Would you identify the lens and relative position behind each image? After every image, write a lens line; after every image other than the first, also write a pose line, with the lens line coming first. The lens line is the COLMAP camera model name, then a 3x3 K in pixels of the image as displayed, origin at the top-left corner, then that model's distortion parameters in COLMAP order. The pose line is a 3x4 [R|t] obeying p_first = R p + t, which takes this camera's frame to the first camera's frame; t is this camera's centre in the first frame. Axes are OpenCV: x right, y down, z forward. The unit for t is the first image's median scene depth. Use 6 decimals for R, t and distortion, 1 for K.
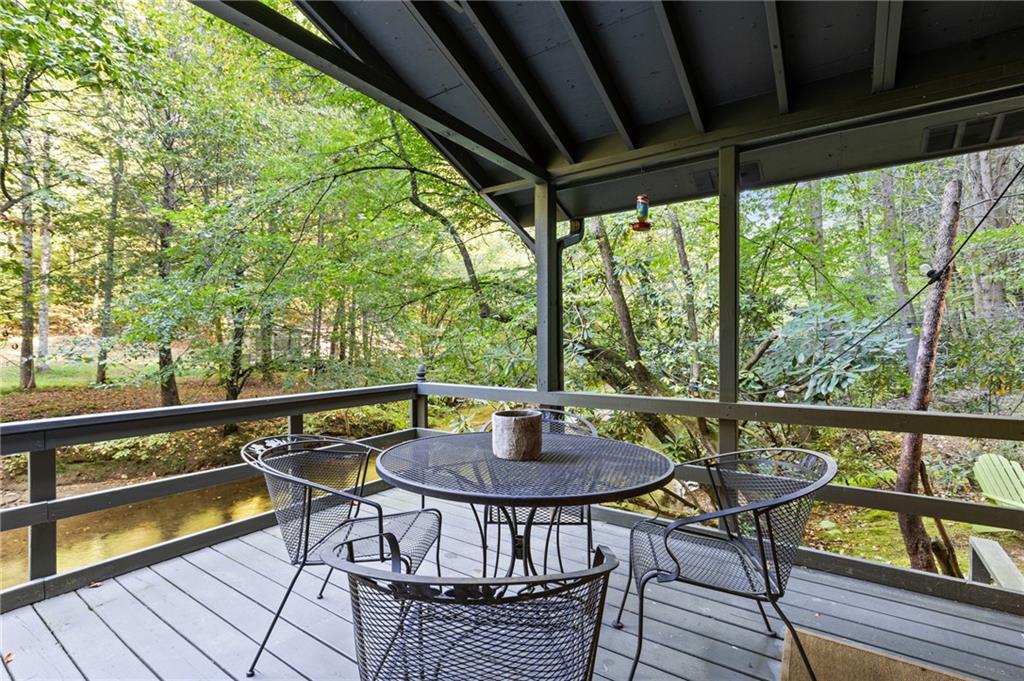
lens RADIAL K [[483.4, 0, 512.0], [0, 483.4, 343.0], [0, 0, 1]] dist [-0.000567, -0.000348]
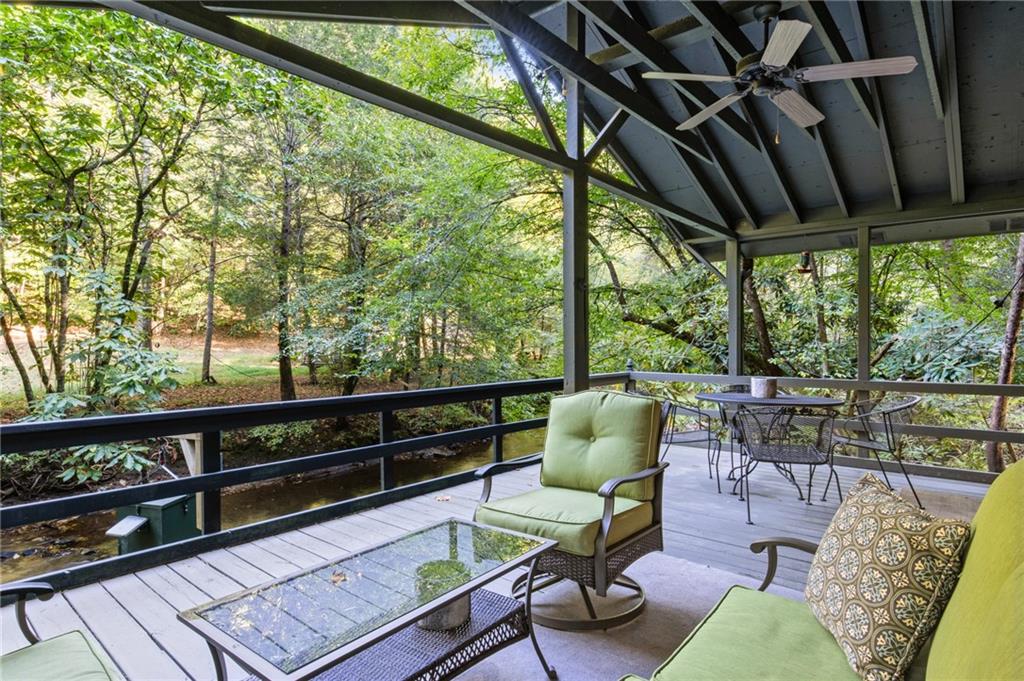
lens RADIAL K [[563.7, 0, 511.5], [0, 563.7, 340.4], [0, 0, 1]] dist [0.004206, 0.000257]
pose [[0.994561, 0.001723, -0.104138, -0.296857], [-0.002085, 0.999992, -0.003365, -0.003245], [0.104131, 0.003564, 0.994557, -0.565749]]
